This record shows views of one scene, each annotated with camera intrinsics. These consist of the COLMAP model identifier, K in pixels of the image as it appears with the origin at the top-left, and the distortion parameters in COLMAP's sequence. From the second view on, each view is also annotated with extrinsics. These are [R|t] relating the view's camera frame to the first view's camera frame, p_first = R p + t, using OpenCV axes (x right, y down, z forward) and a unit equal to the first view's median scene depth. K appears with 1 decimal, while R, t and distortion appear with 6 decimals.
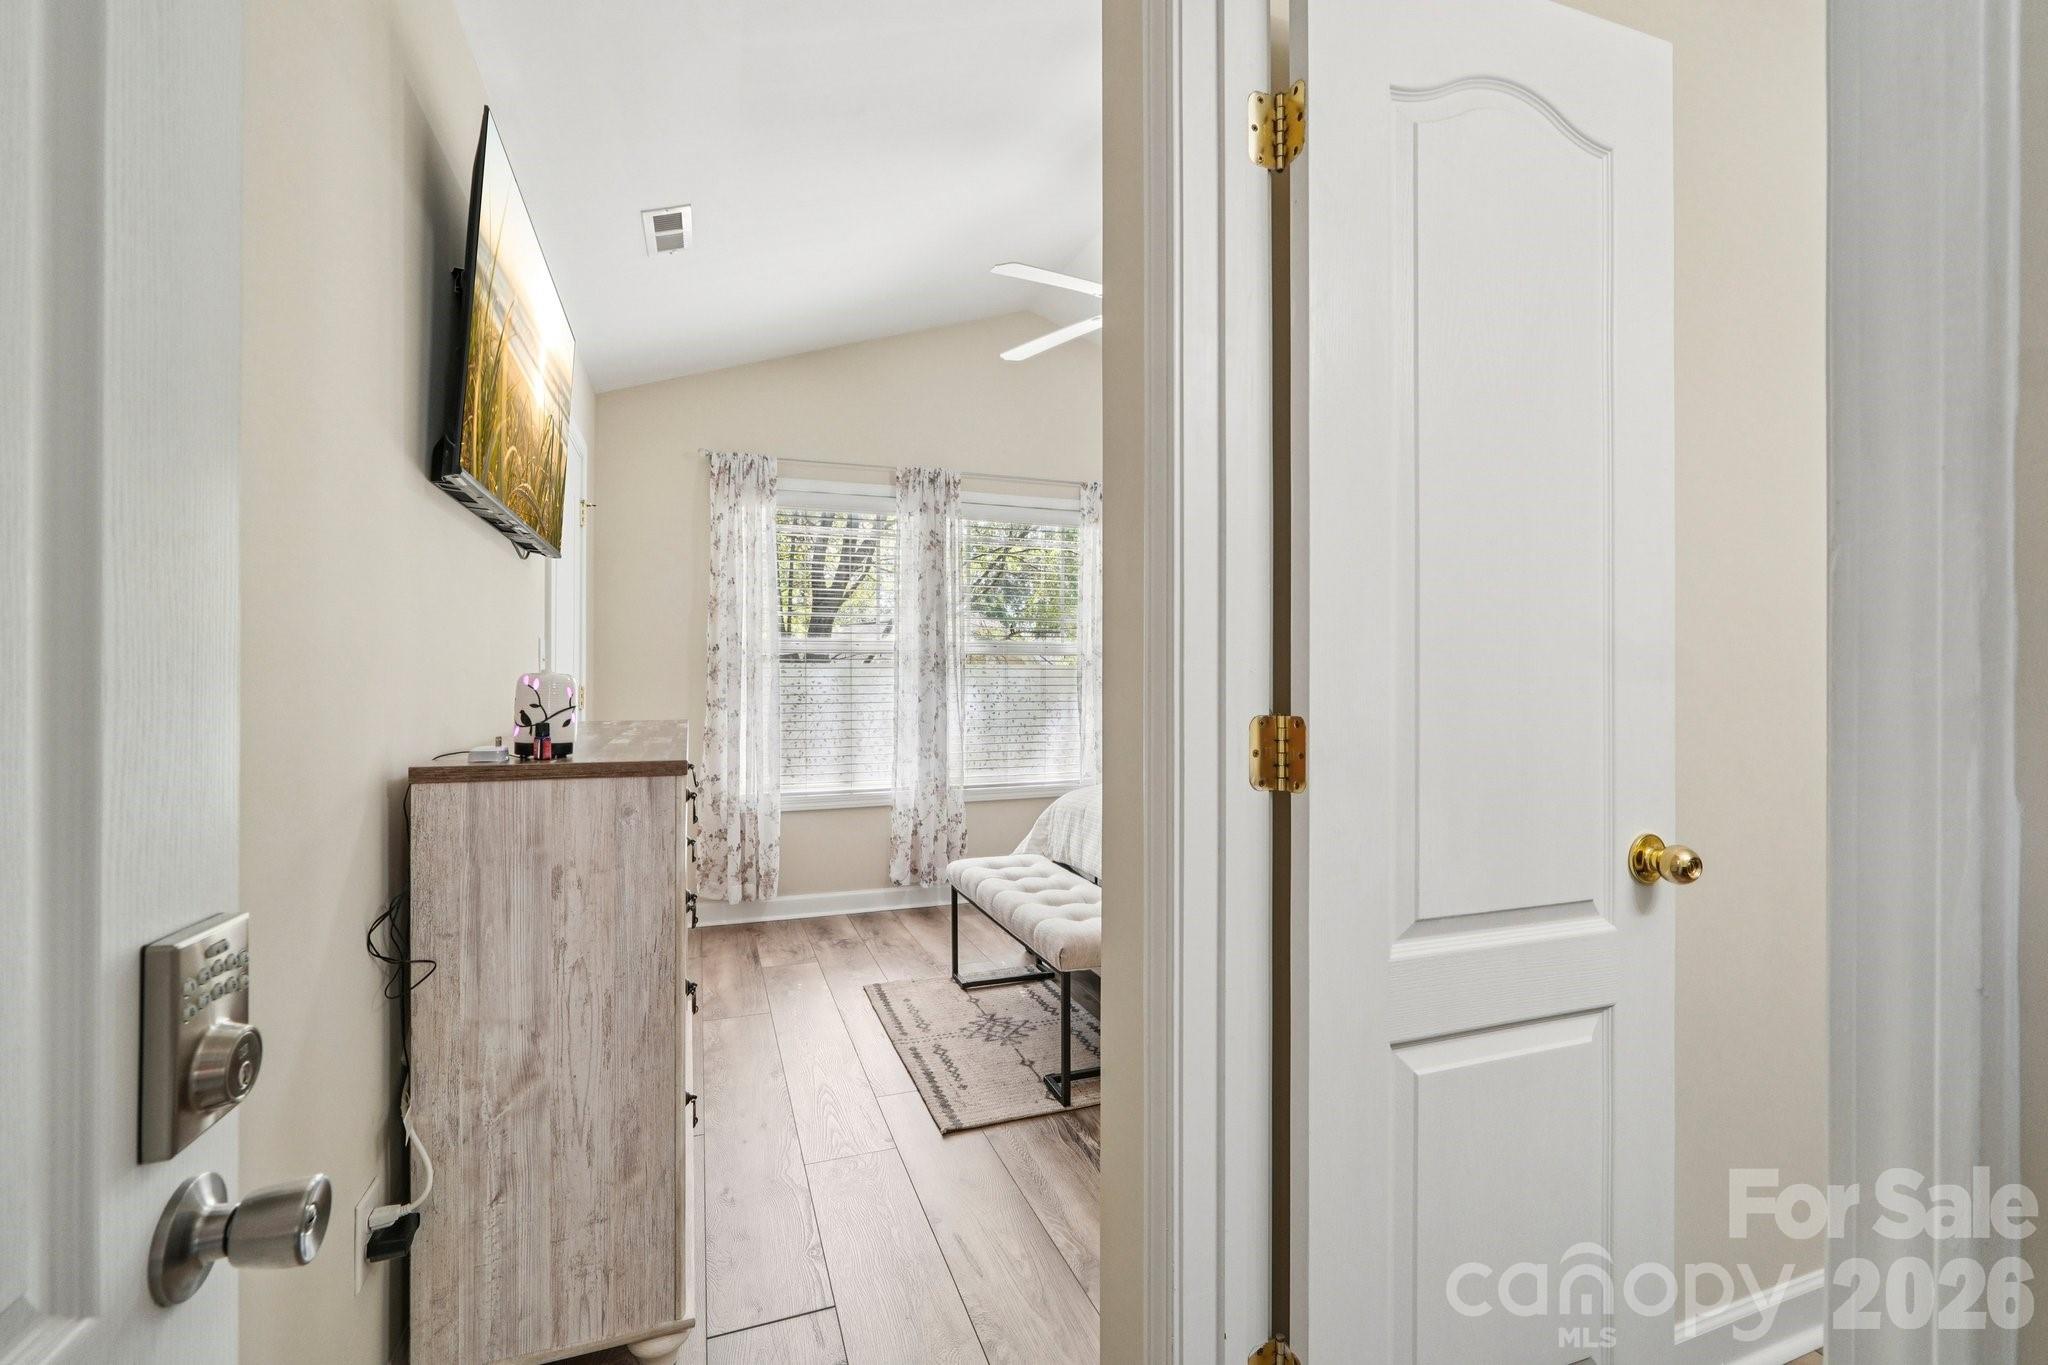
lens RADIAL K [[875.5, 0, 1021.8], [0, 875.5, 670.8], [0, 0, 1]] dist [-0.014176, 0.006624]
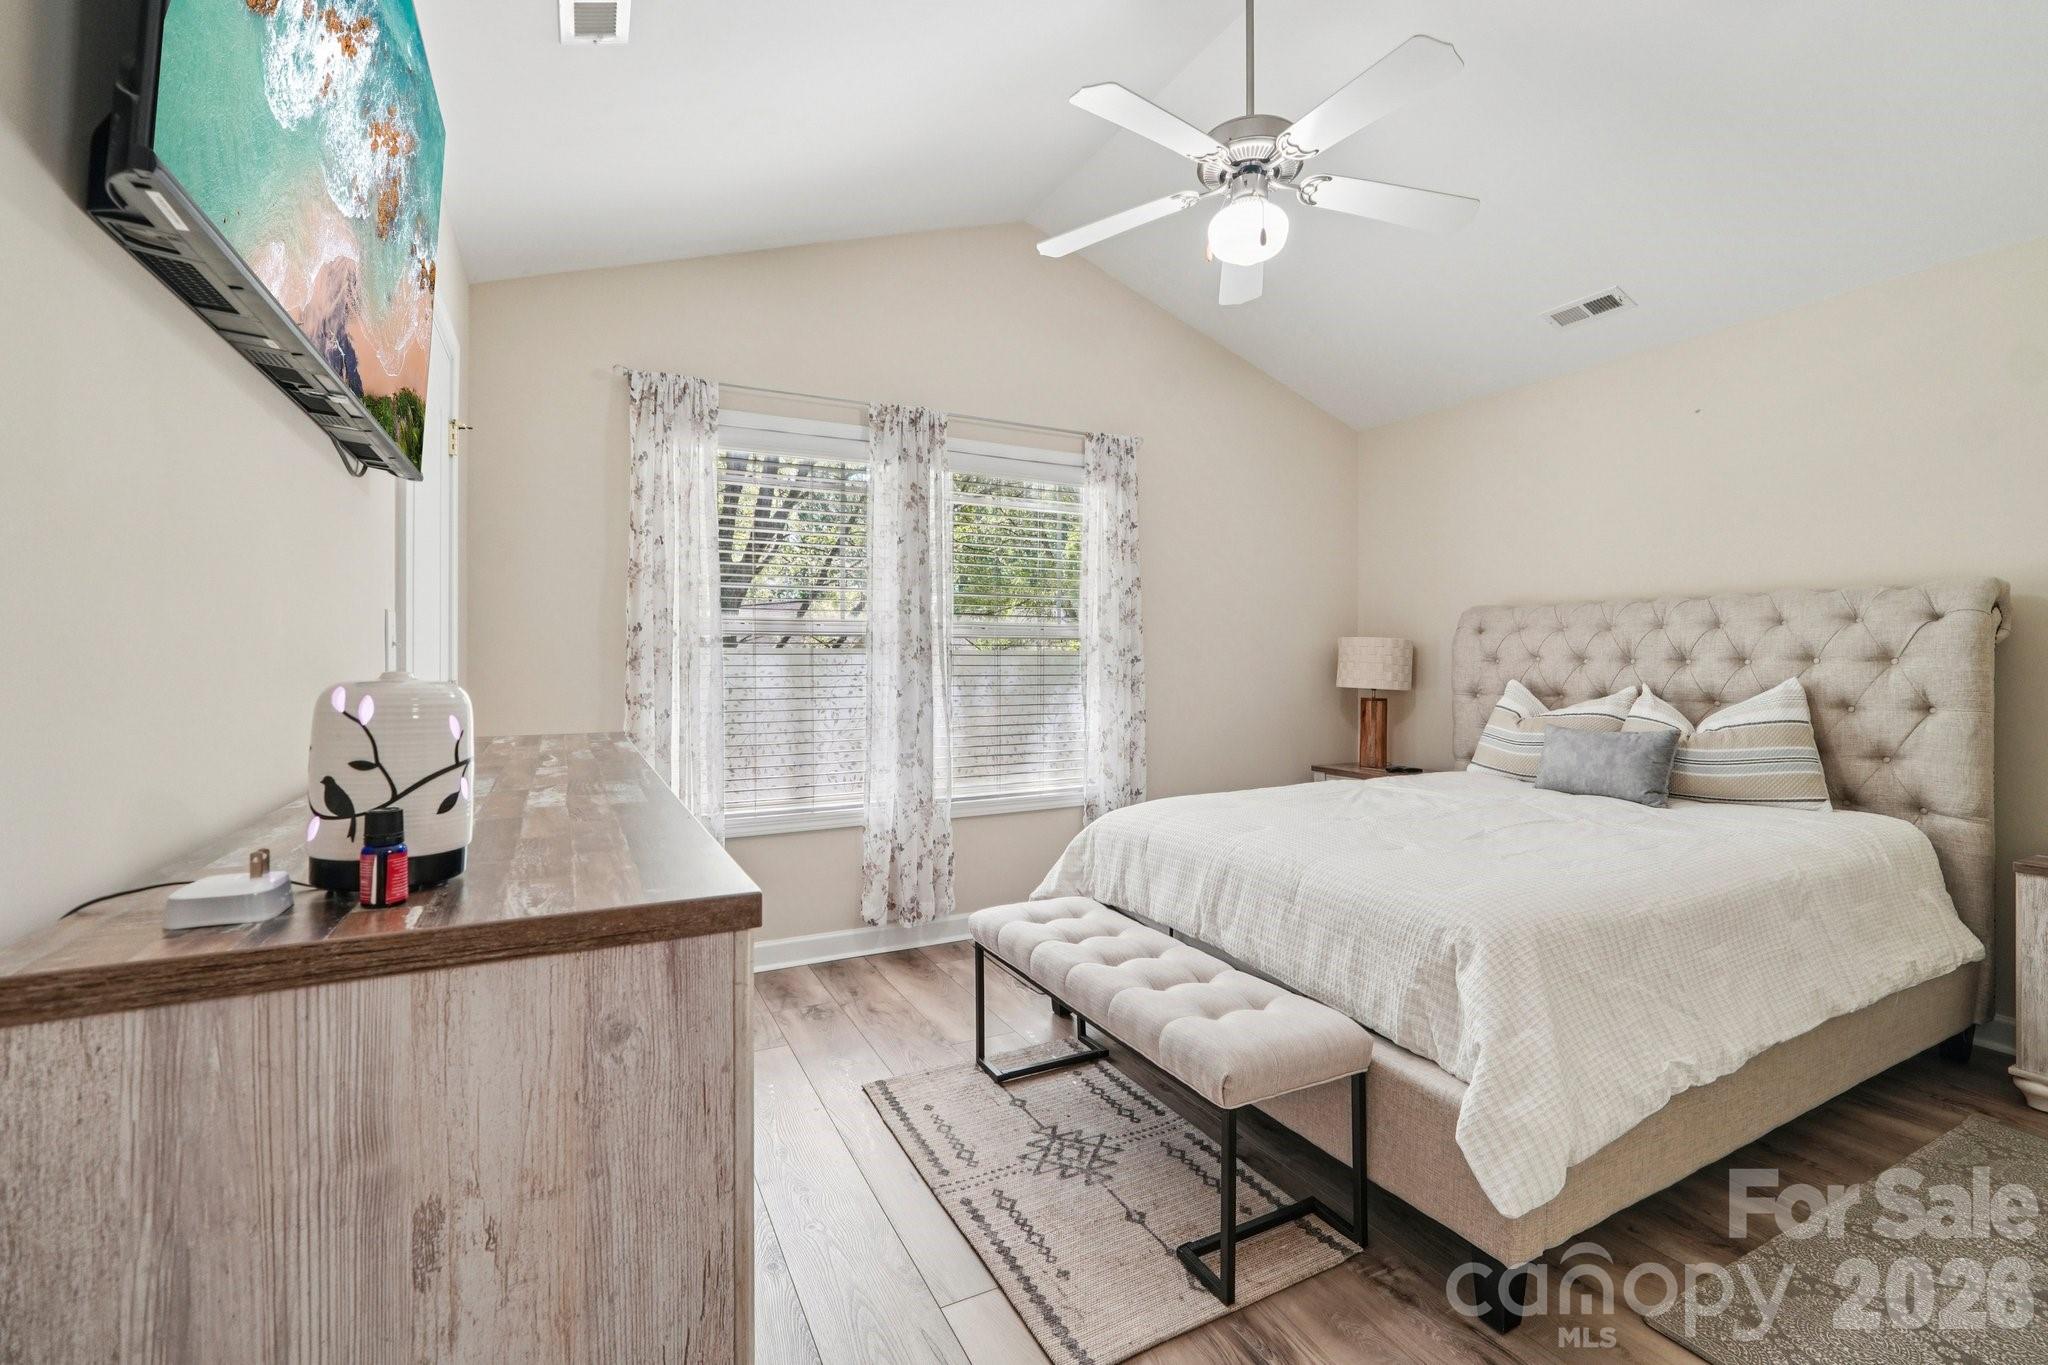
lens RADIAL K [[879.0, 0, 1022.5], [0, 879.0, 662.7], [0, 0, 1]] dist [-0.015806, 0.006098]
pose [[0.992821, 0.000482, 0.119605, -0.128467], [-0.001609, 0.999955, 0.009329, -0.004278], [-0.119596, -0.009454, 0.992778, 0.237845]]
